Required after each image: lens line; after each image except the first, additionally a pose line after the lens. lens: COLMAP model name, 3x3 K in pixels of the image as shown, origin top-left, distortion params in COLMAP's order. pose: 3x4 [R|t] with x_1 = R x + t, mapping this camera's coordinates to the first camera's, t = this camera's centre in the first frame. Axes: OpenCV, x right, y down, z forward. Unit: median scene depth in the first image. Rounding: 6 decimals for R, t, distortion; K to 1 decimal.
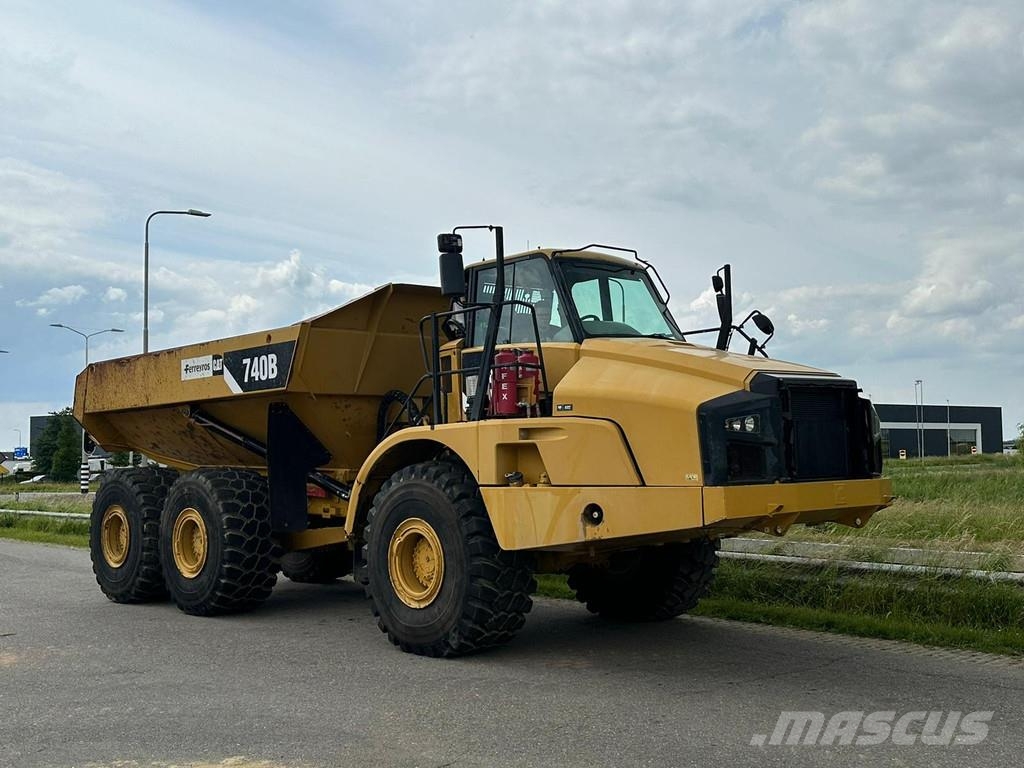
lens RADIAL K [[1180.3, 0, 512.0], [0, 1180.3, 384.0], [0, 0, 1]] dist [0.011676, 0.001172]
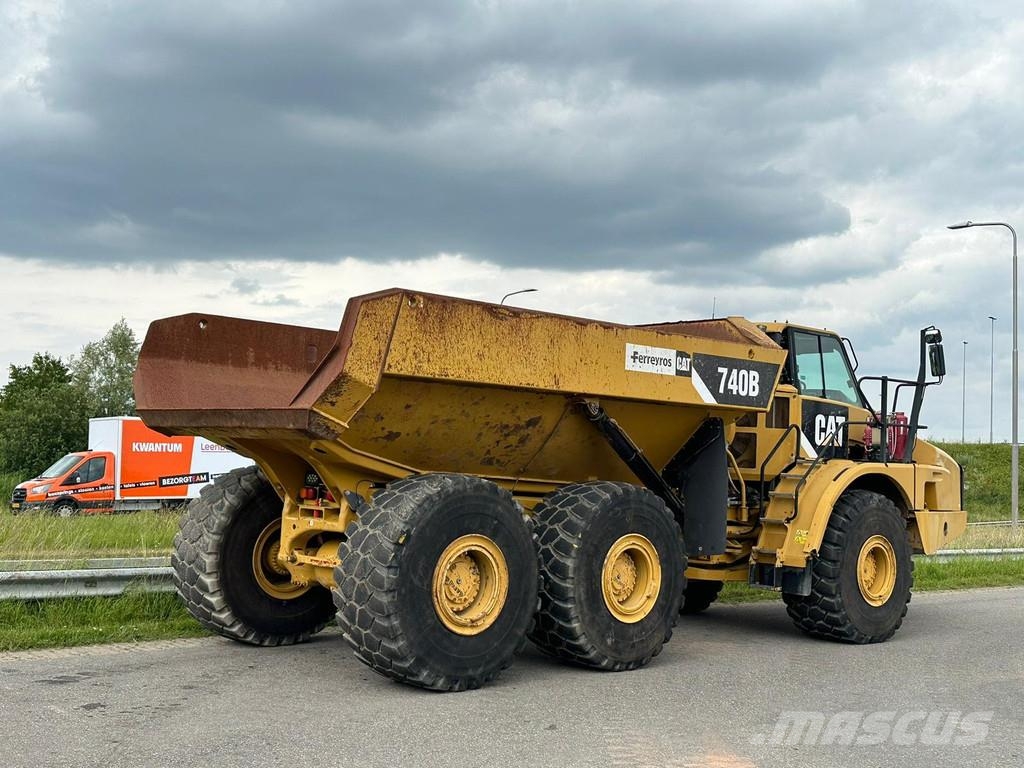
lens RADIAL K [[1180.3, 0, 512.0], [0, 1180.3, 384.0], [0, 0, 1]] dist [0.011676, 0.001172]
pose [[0.022723, 0.099742, 0.994754, -1.147155], [-0.103013, 0.989948, -0.096907, 0.097251], [-0.994420, -0.100270, 0.032769, 1.146666]]
